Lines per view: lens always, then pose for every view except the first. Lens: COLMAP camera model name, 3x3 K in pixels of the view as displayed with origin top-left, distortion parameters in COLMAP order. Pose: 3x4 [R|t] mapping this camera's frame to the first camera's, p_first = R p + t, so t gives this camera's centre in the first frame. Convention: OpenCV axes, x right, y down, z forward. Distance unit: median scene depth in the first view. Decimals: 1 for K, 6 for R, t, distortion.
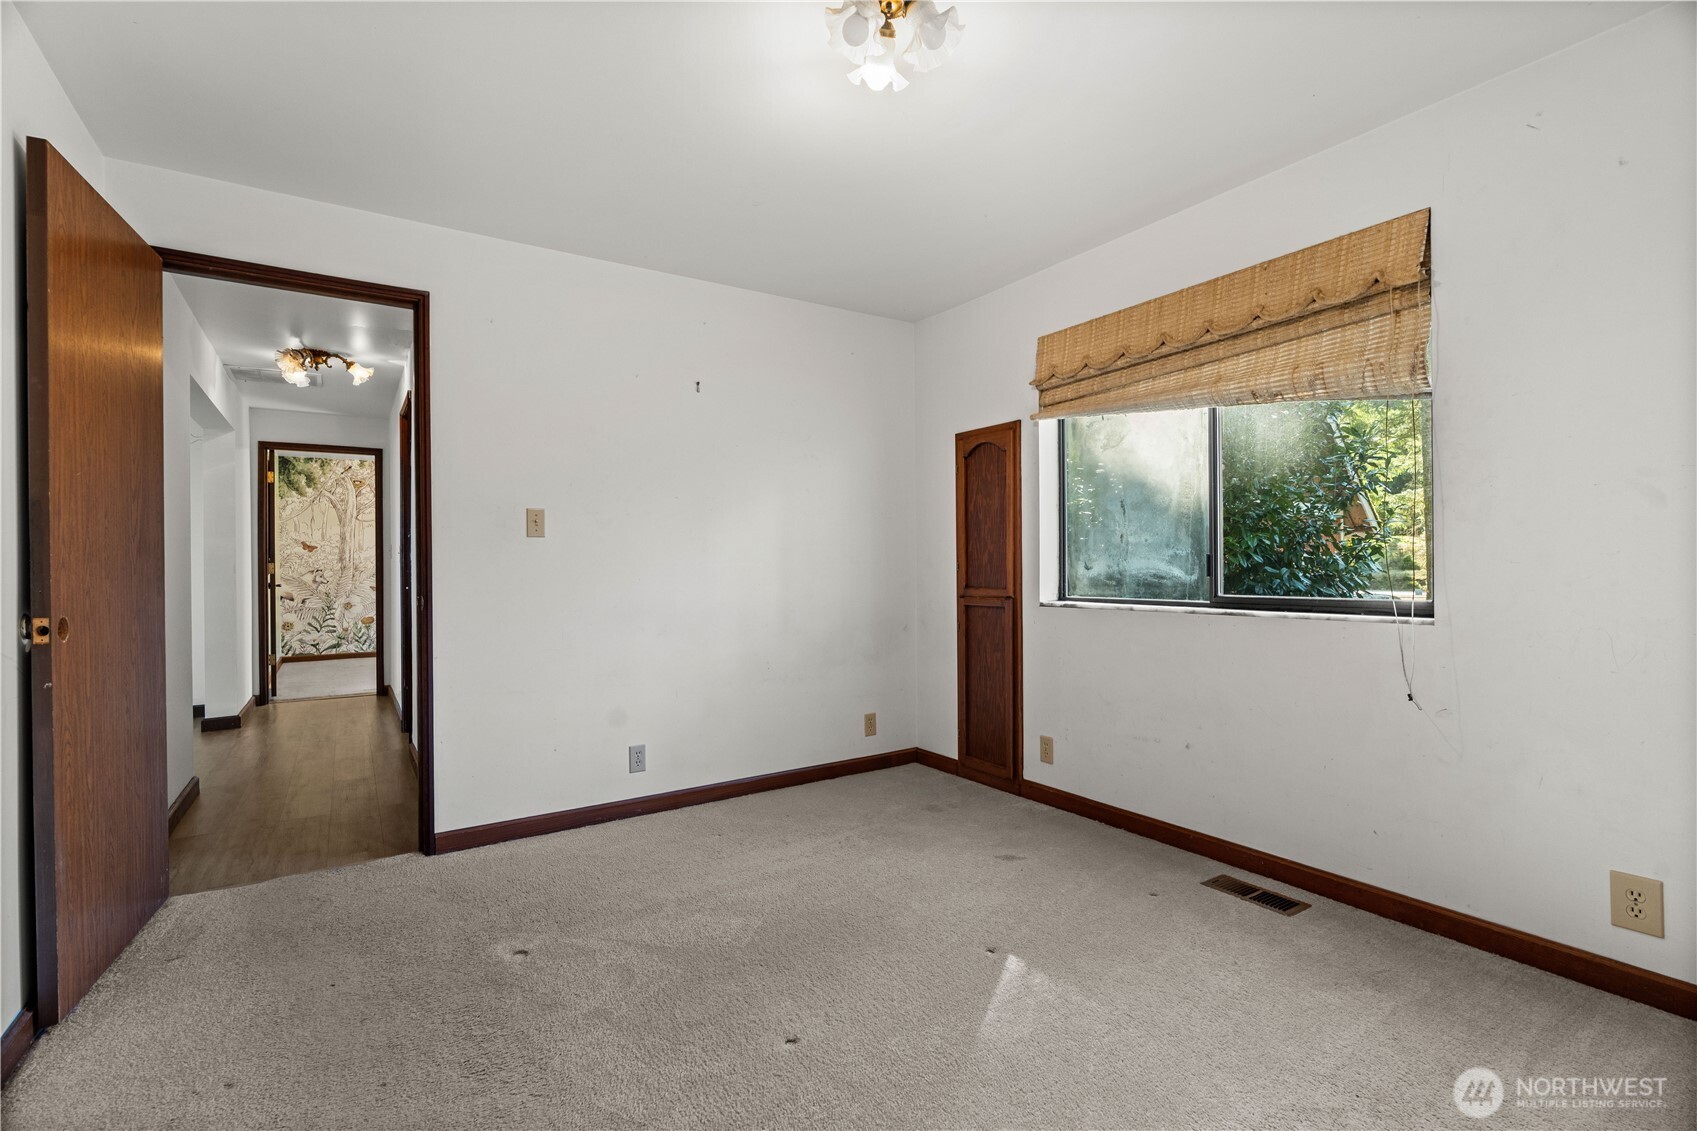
lens RADIAL K [[766.2, 0, 834.6], [0, 766.2, 569.7], [0, 0, 1]] dist [-0.009674, 0.003802]
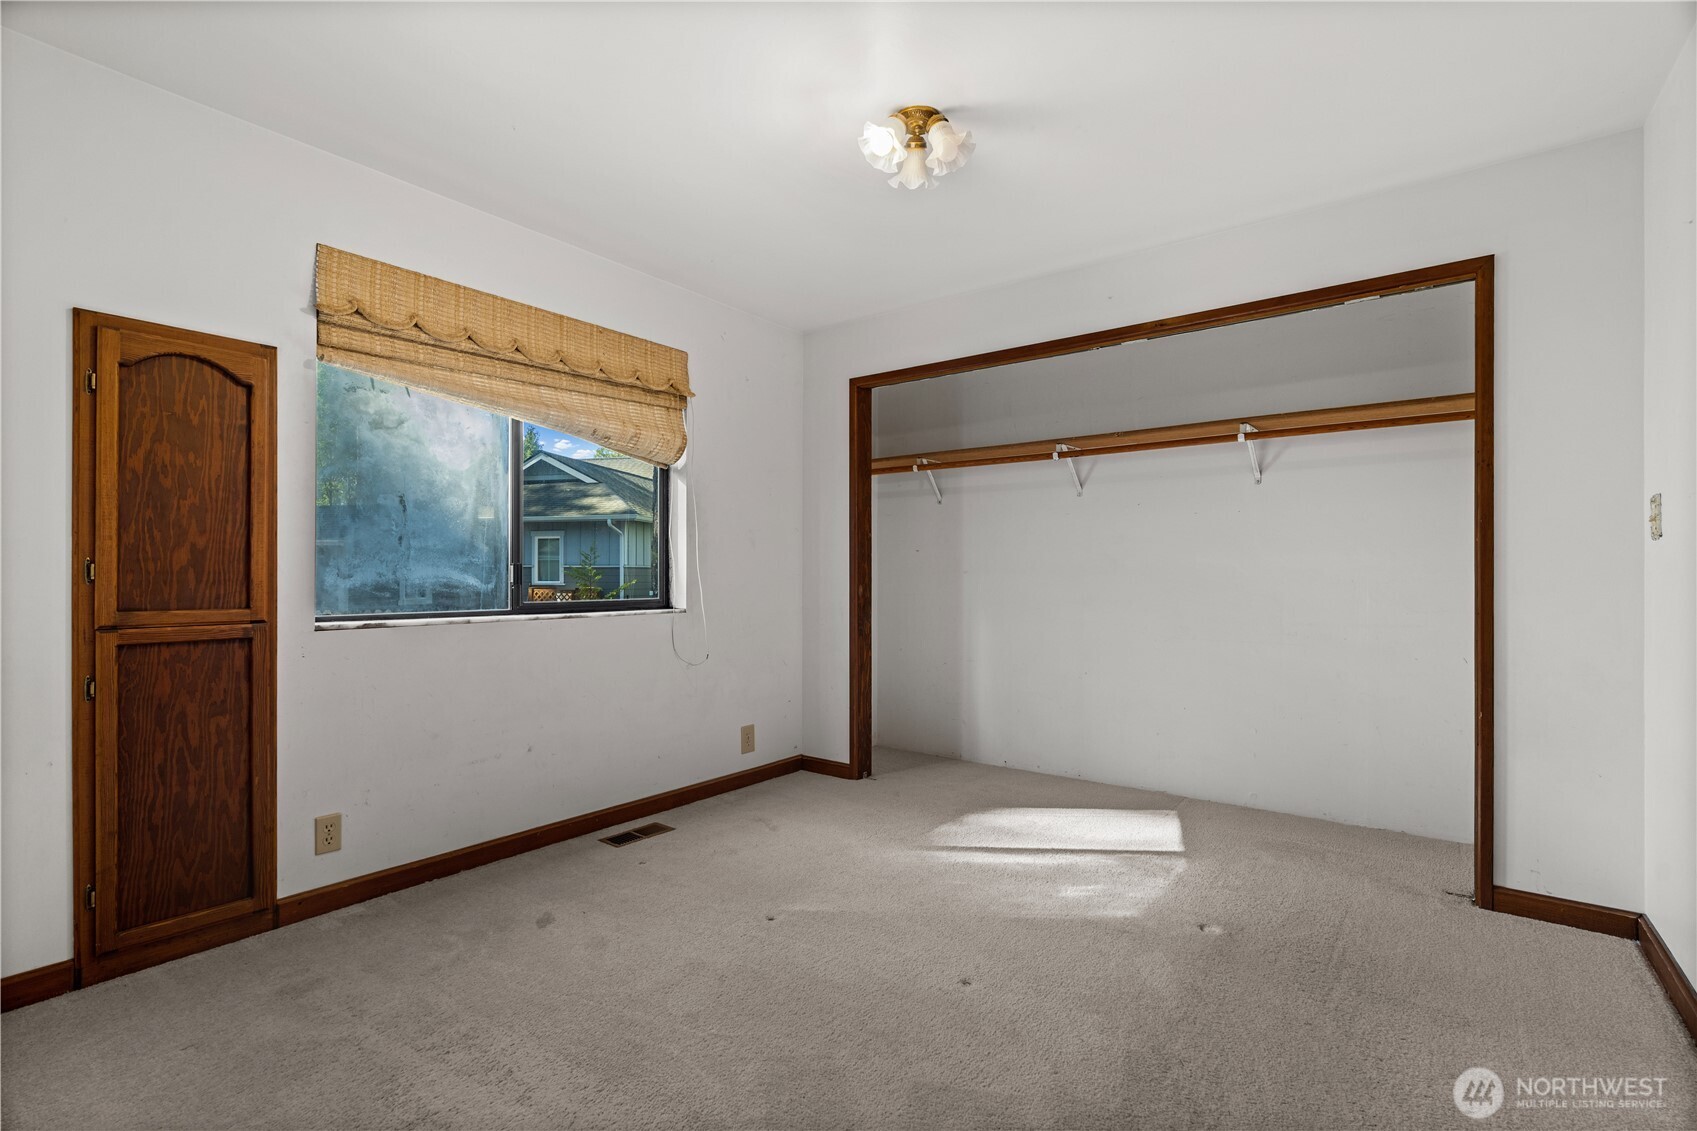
lens RADIAL K [[766.2, 0, 846.2], [0, 766.2, 576.4], [0, 0, 1]] dist [-0.009674, 0.003802]
pose [[-0.335232, 0.006321, 0.942114, -0.701854], [0.005090, 0.999975, -0.004898, 0.005452], [-0.942122, 0.003153, -0.335256, 1.011428]]
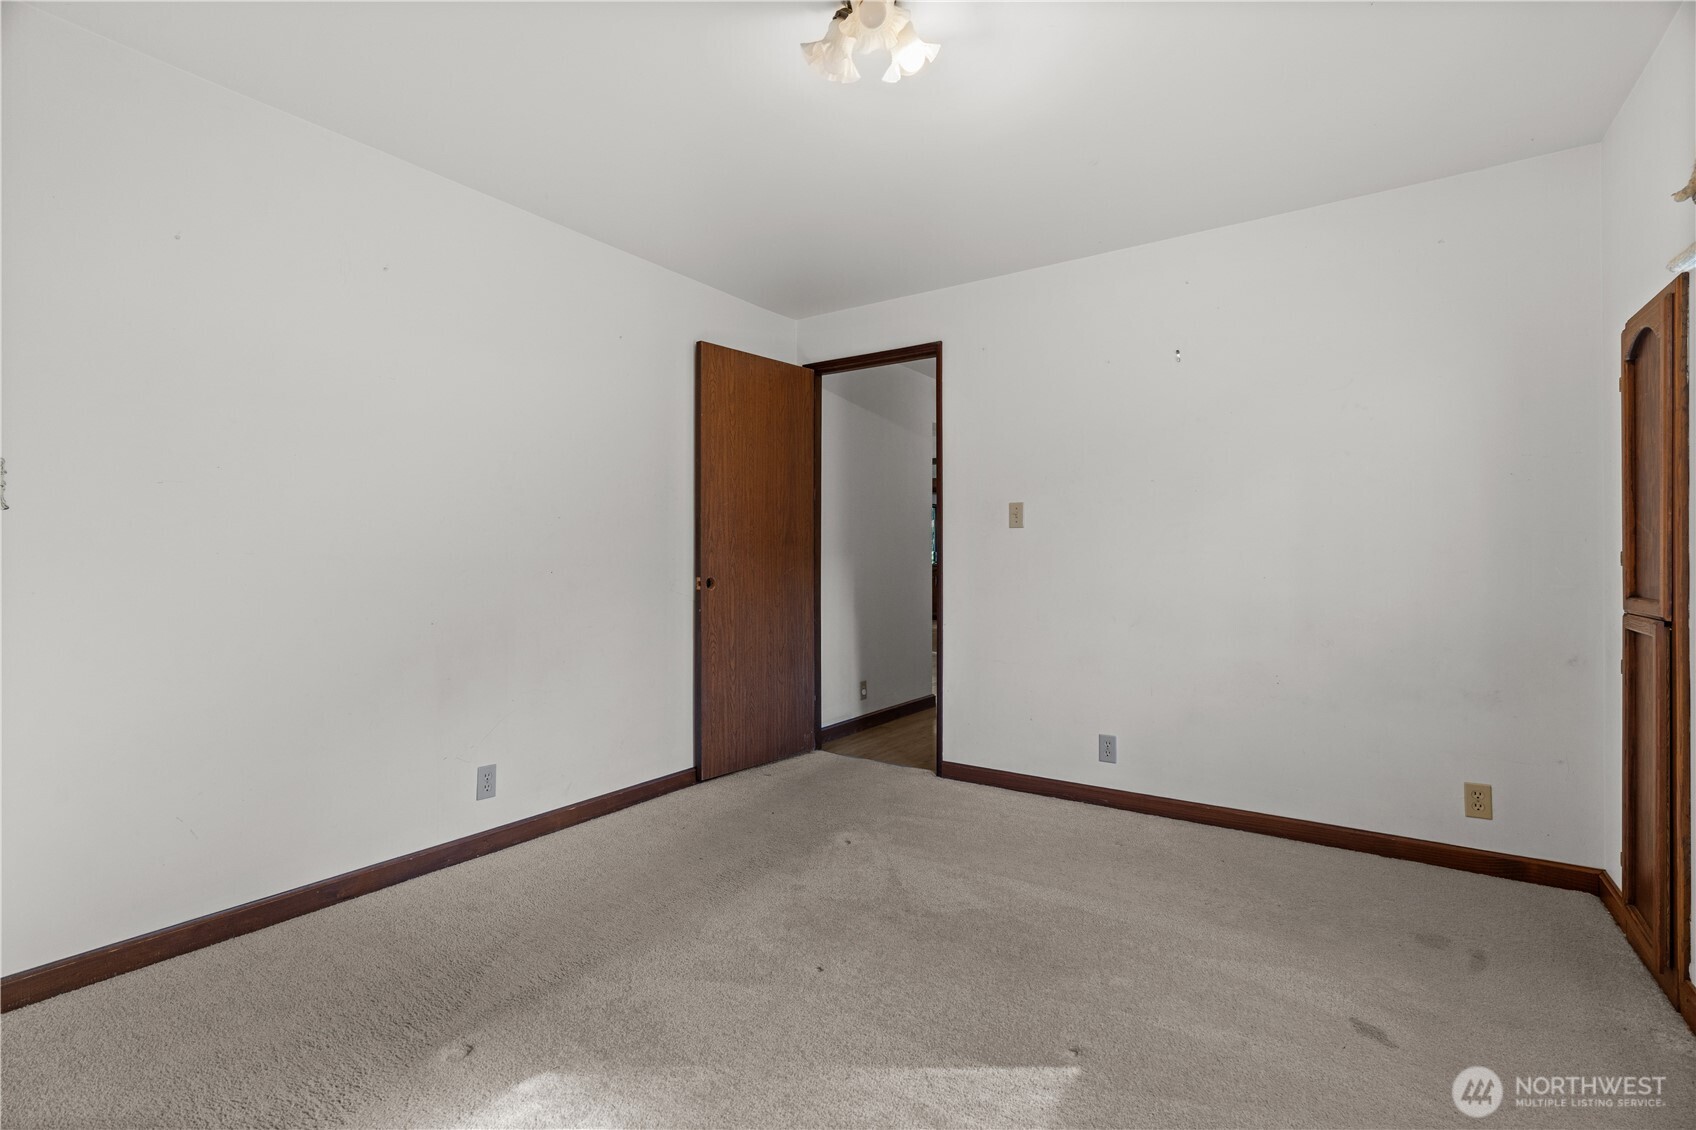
lens RADIAL K [[765.7, 0, 833.3], [0, 765.7, 550.6], [0, 0, 1]] dist [-0.009674, 0.003802]
pose [[0.377633, 0.004299, -0.925945, 0.661581], [-0.009097, 0.999958, 0.000933, -0.008525], [0.925911, 0.008071, 0.377656, 0.378185]]
